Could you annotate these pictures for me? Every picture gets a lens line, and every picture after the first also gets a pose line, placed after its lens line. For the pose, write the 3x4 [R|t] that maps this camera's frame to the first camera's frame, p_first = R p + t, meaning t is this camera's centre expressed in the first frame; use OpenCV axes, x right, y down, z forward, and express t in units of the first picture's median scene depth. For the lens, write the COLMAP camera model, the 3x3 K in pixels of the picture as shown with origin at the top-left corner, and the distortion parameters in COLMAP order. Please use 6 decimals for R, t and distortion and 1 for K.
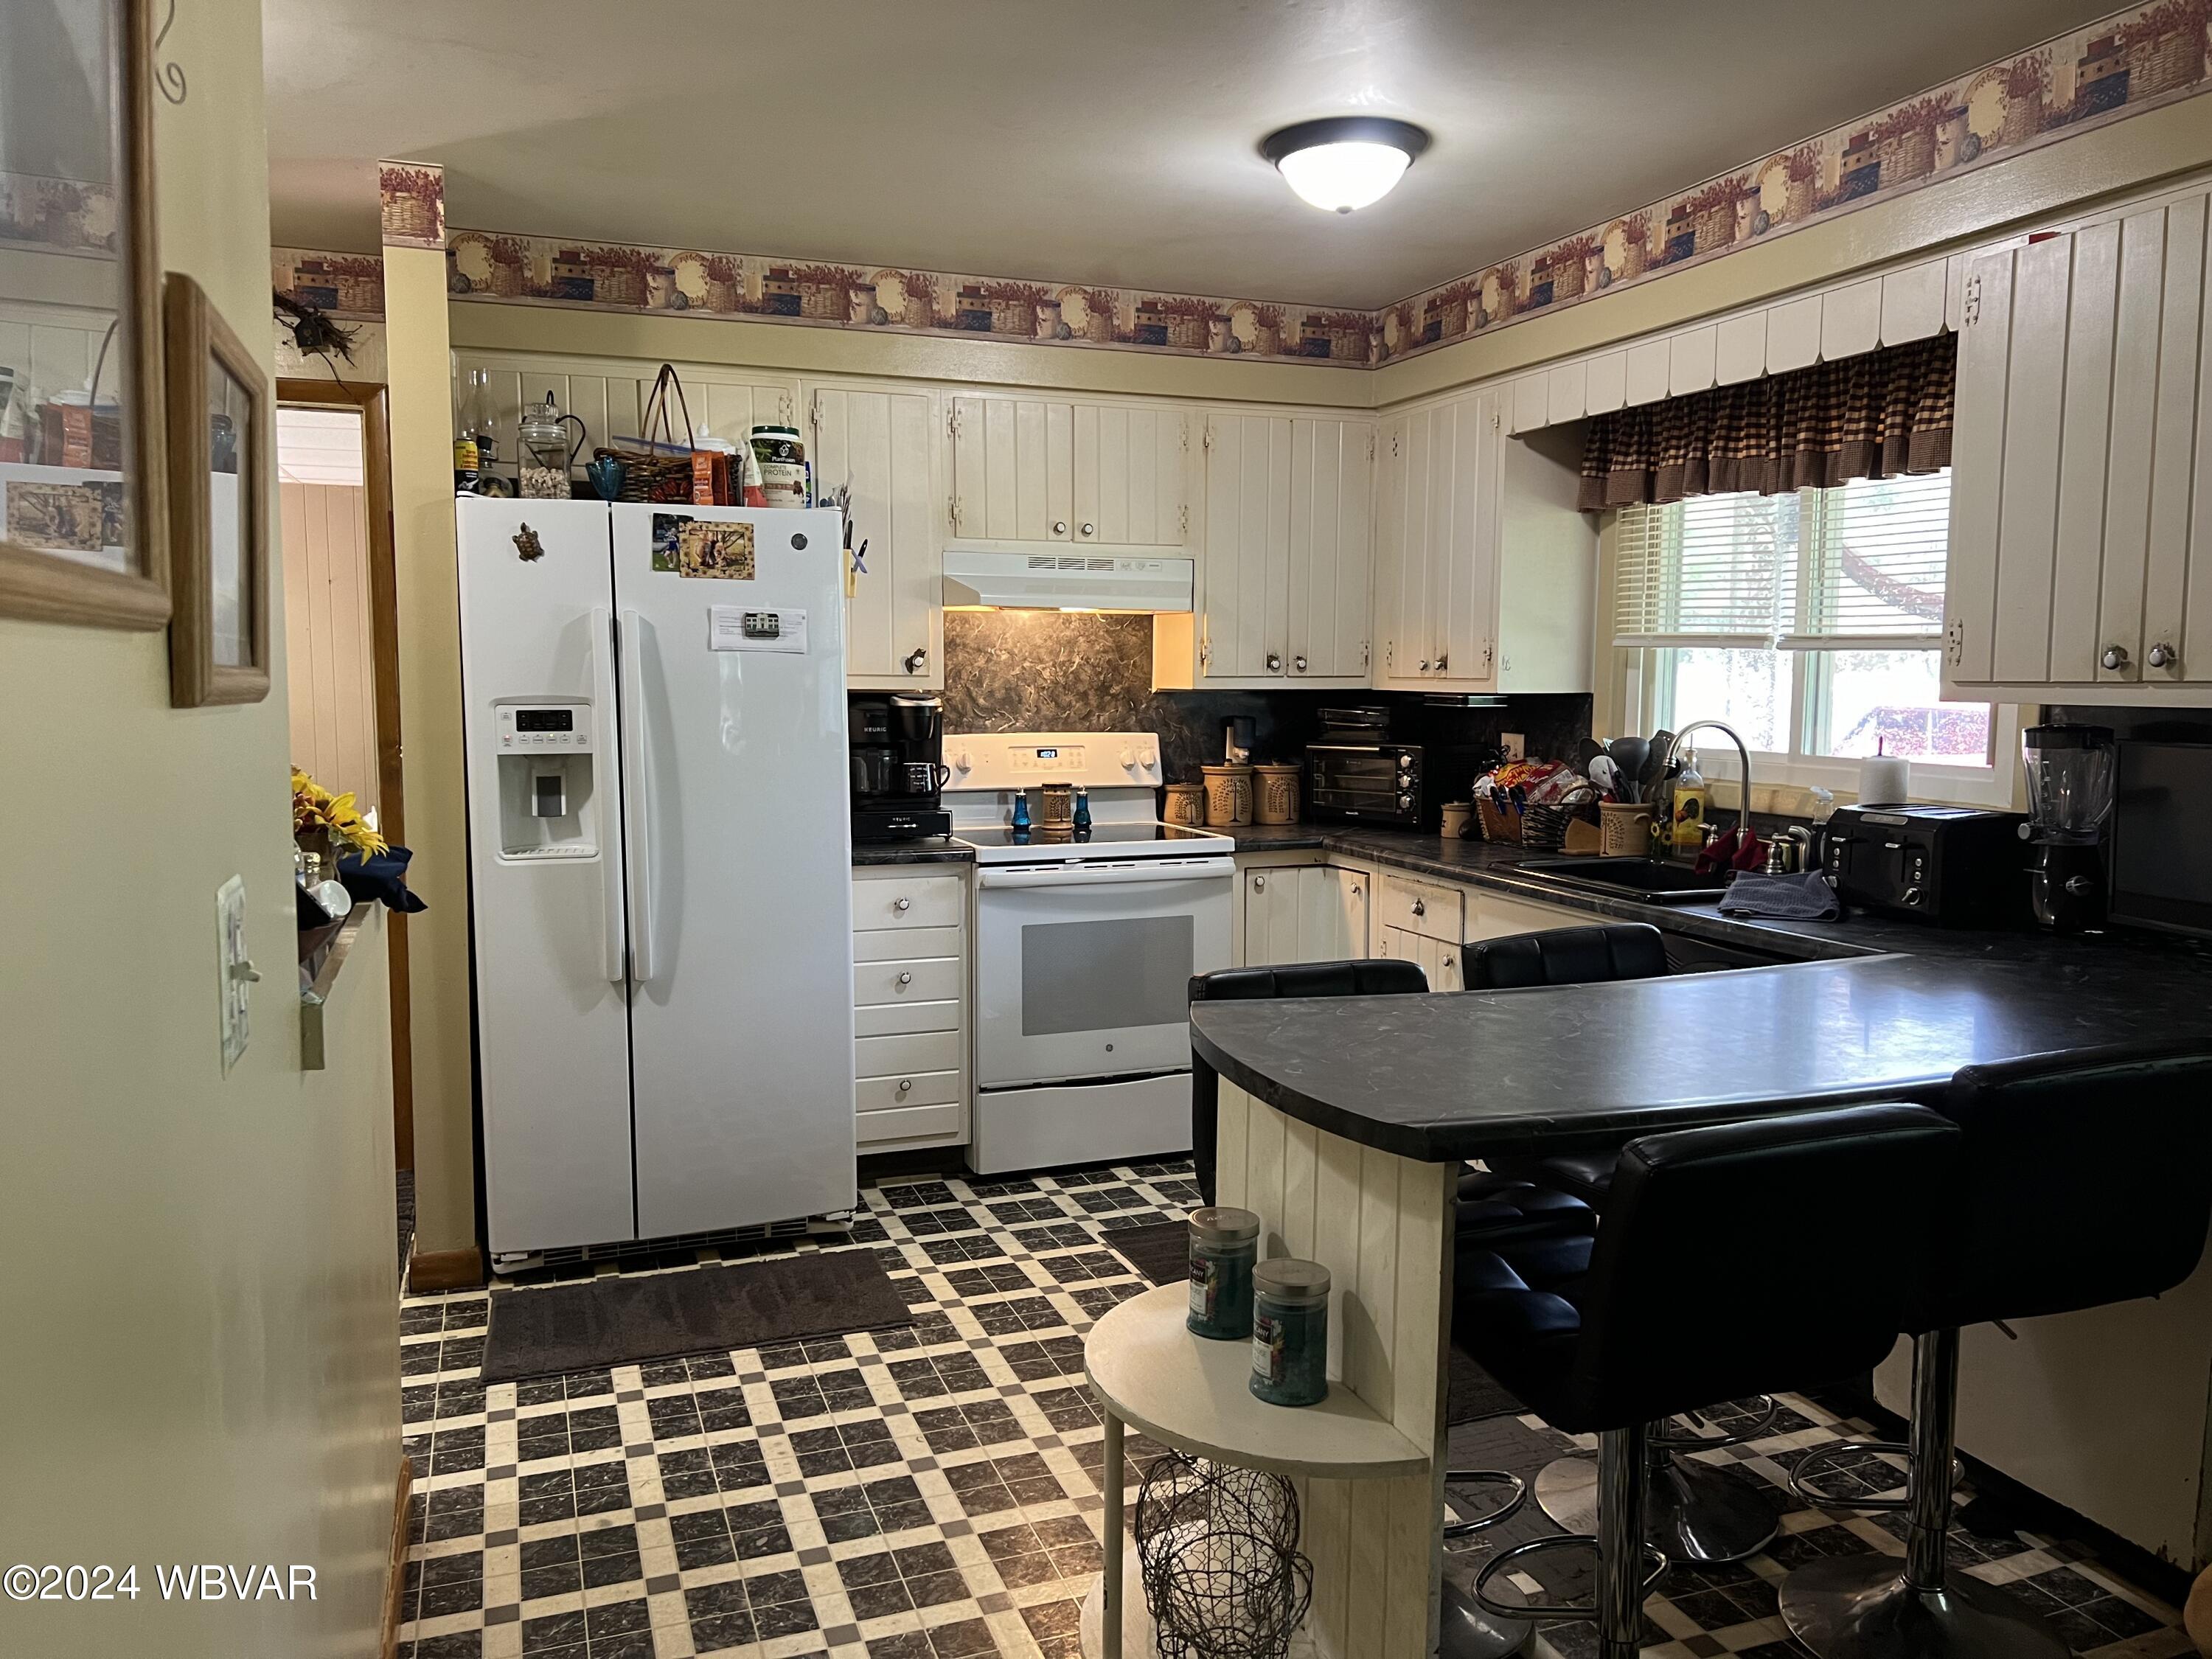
lens RADIAL K [[1637.6, 0, 1106.0], [0, 1637.6, 829.5], [0, 0, 1]] dist [0.118351, -0.279943]
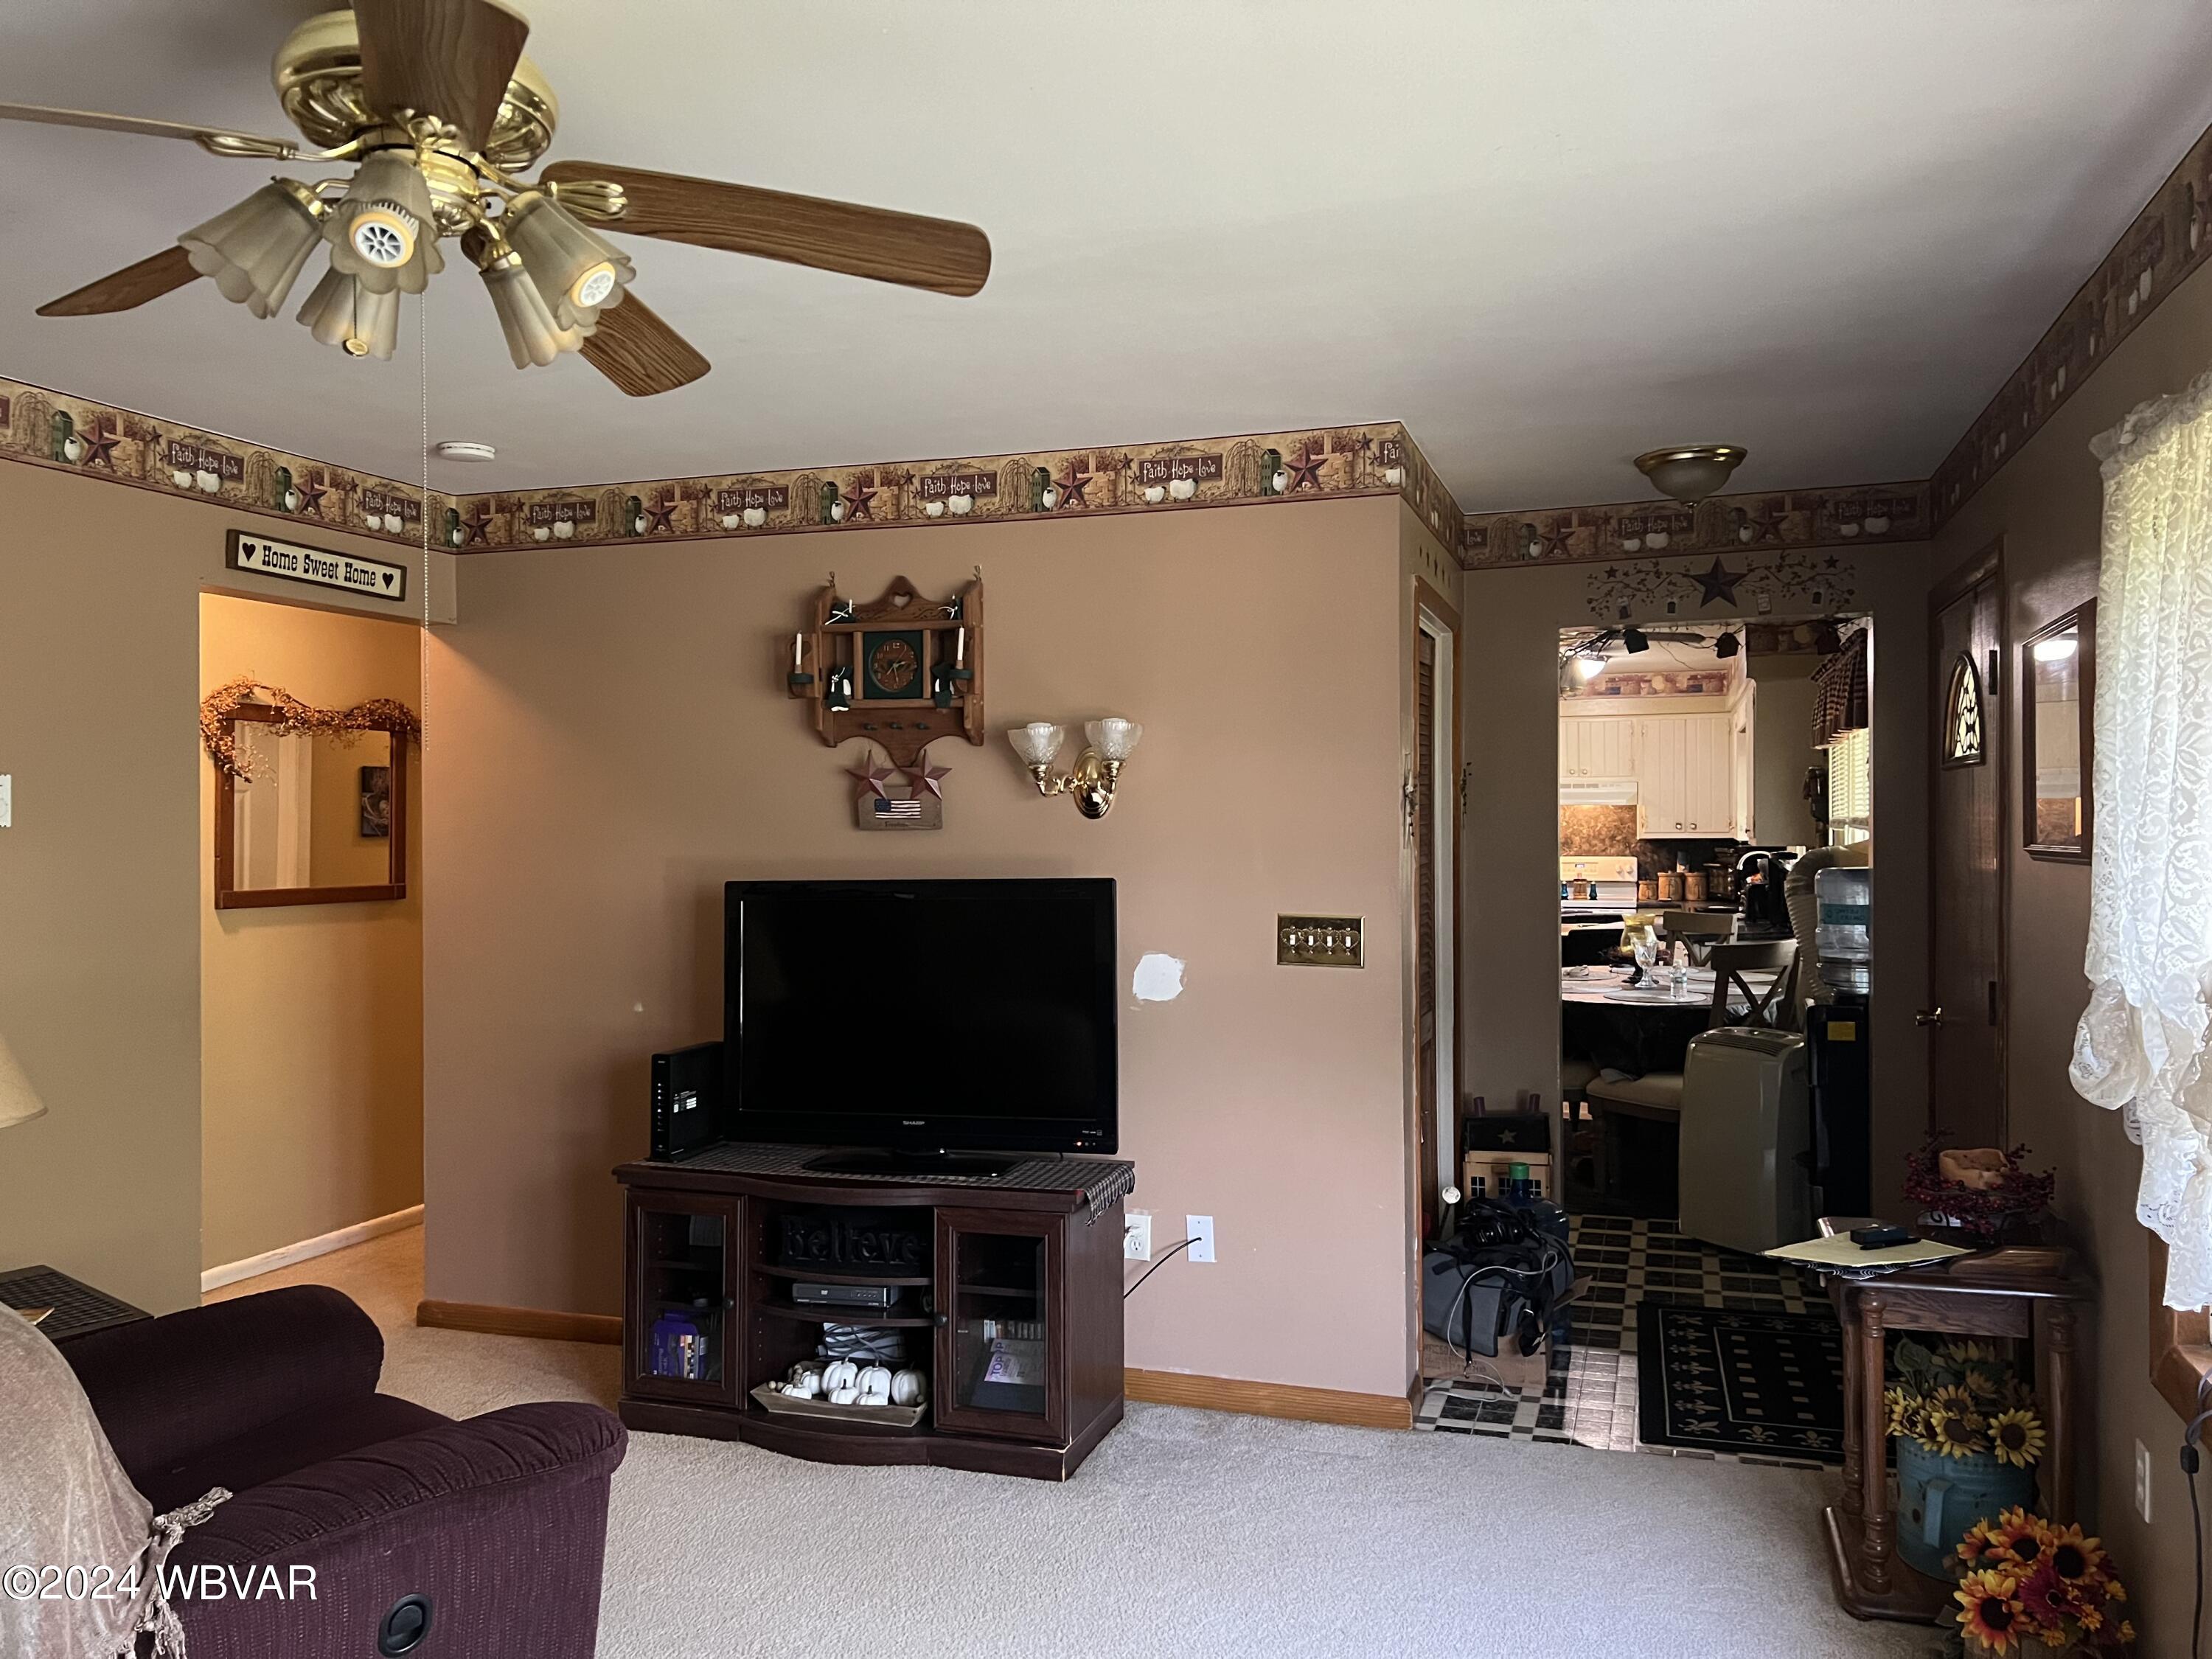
lens RADIAL K [[1637.6, 0, 1106.0], [0, 1637.6, 829.5], [0, 0, 1]] dist [0.118351, -0.279943]
pose [[0.769991, -0.004734, -0.638038, 0.986035], [-0.050048, 0.996443, -0.067791, 0.099427], [0.636089, 0.084131, 0.767015, -1.285681]]
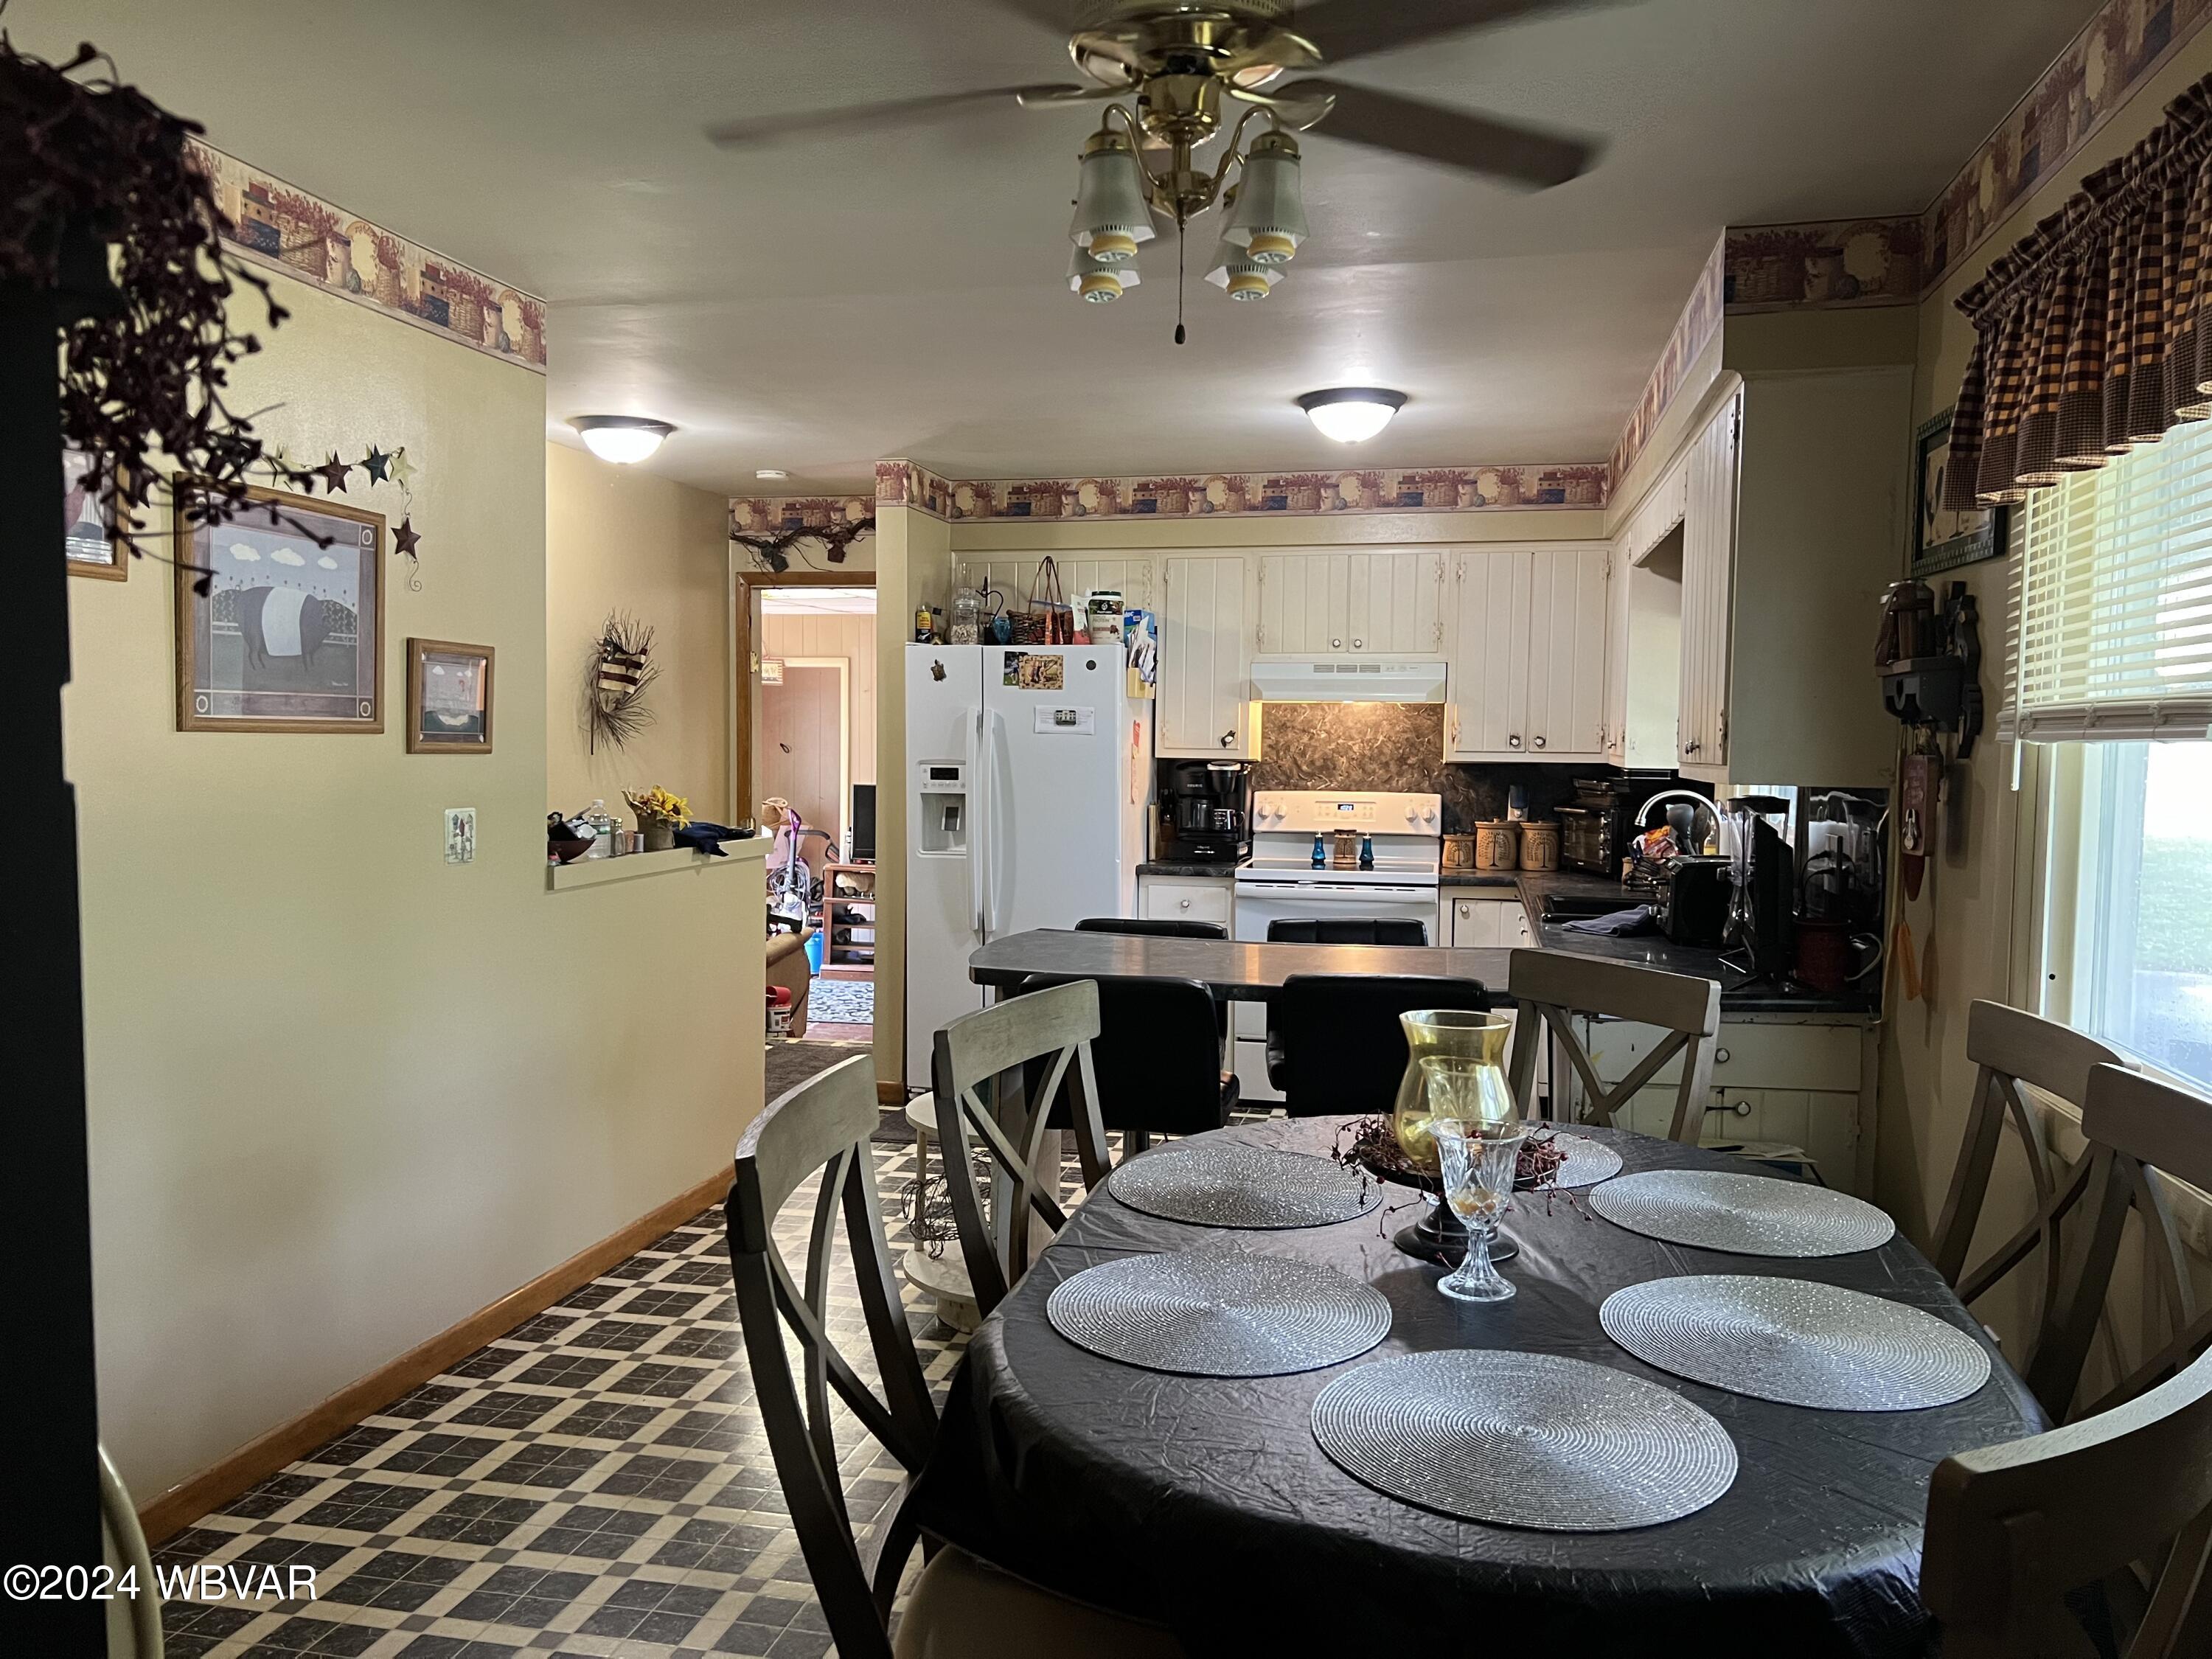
lens RADIAL K [[1637.6, 0, 1106.0], [0, 1637.6, 829.5], [0, 0, 1]] dist [0.118351, -0.279943]
pose [[0.836882, 0.038323, -0.546040, 0.563909], [-0.060148, 0.997944, -0.022146, 0.014520], [0.544069, 0.051376, 0.837466, -0.250633]]
